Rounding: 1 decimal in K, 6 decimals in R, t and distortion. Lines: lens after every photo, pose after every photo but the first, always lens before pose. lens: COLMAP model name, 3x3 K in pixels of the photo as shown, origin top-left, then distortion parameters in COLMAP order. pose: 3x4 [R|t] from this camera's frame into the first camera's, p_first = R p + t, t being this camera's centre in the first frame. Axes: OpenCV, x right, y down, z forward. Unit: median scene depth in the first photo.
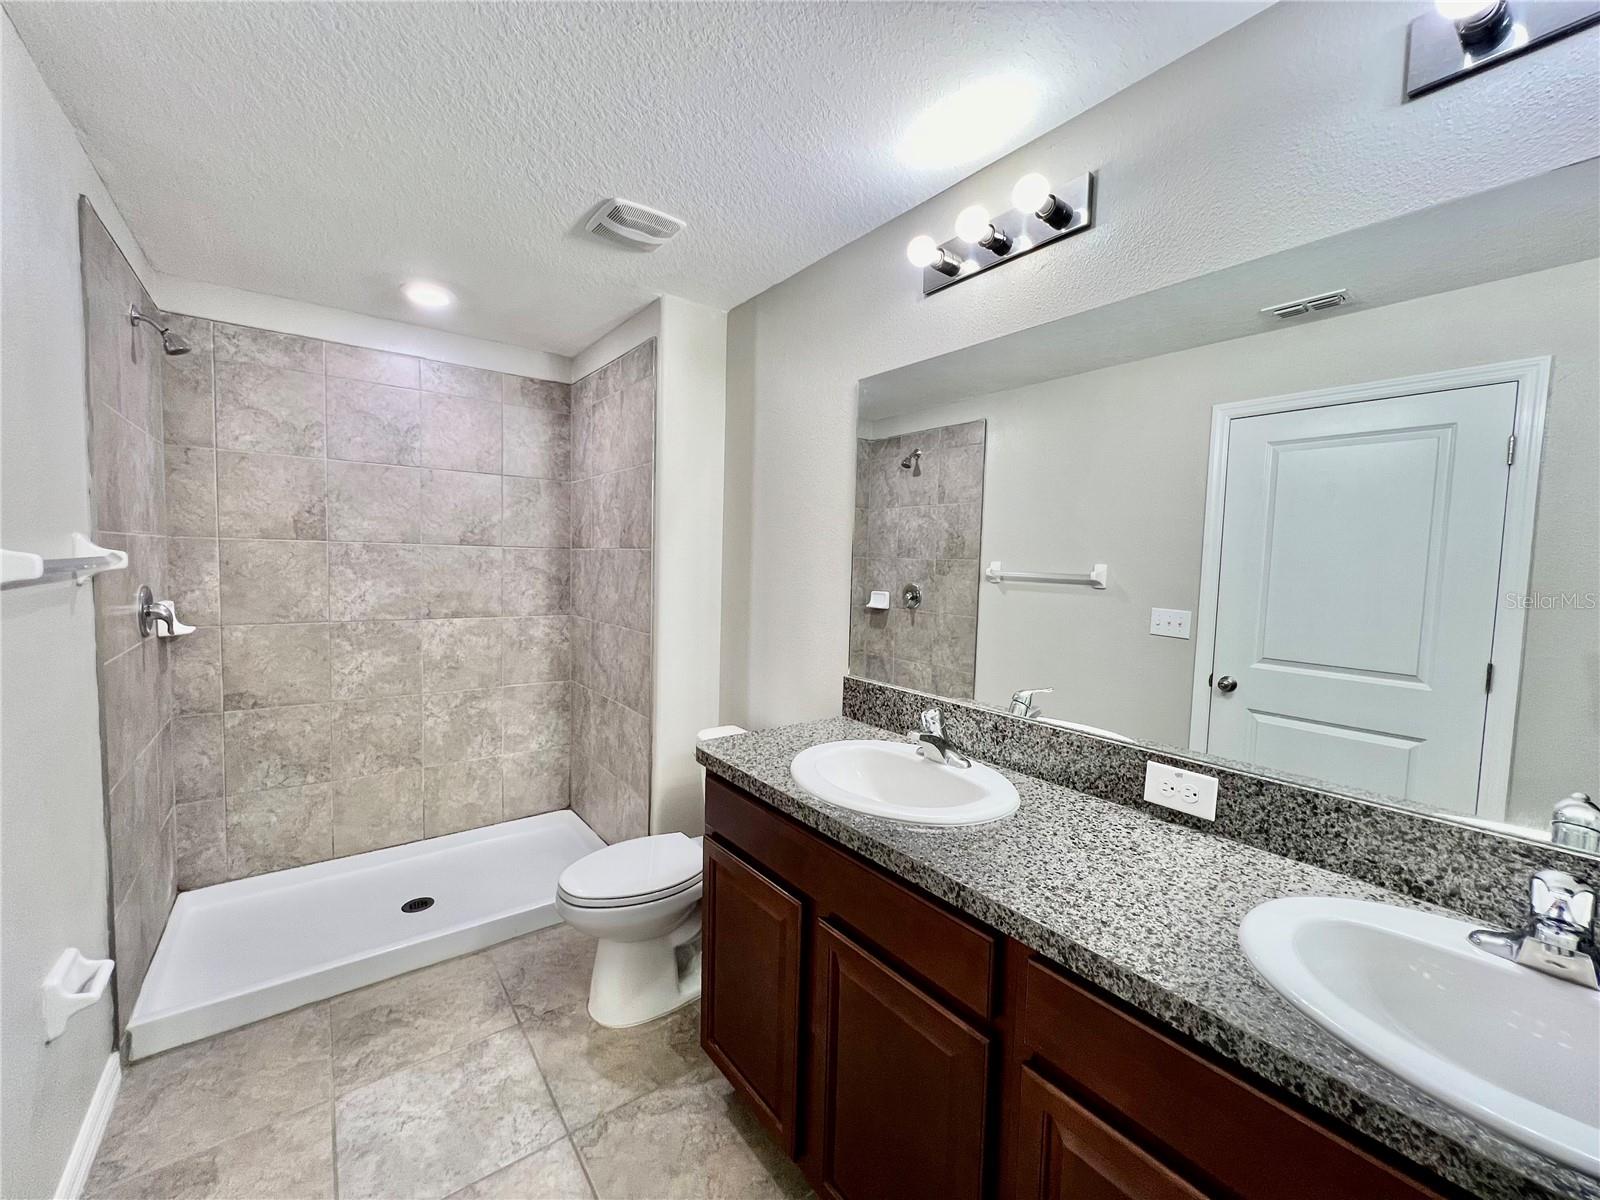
lens RADIAL K [[638.1, 0, 796.1], [0, 638.1, 595.5], [0, 0, 1]] dist [-0.000165, 0.000619]
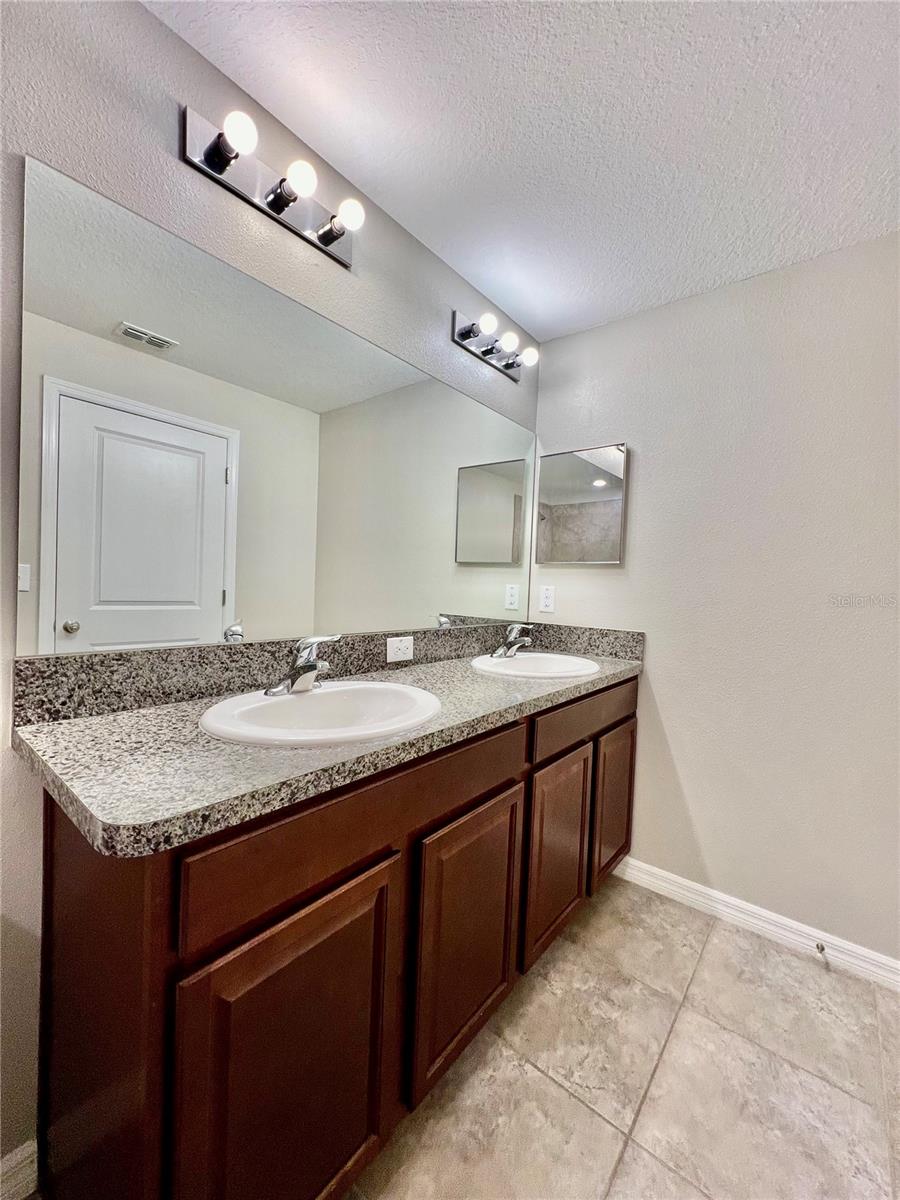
lens RADIAL K [[478.6, 0, 450.0], [0, 478.6, 600.0], [0, 0, 1]] dist [-0.000165, 0.000619]
pose [[-0.235258, -0.065507, 0.969723, -0.669188], [0.010928, 0.997485, 0.070034, 0.072556], [-0.971871, 0.027073, -0.233951, 1.104584]]
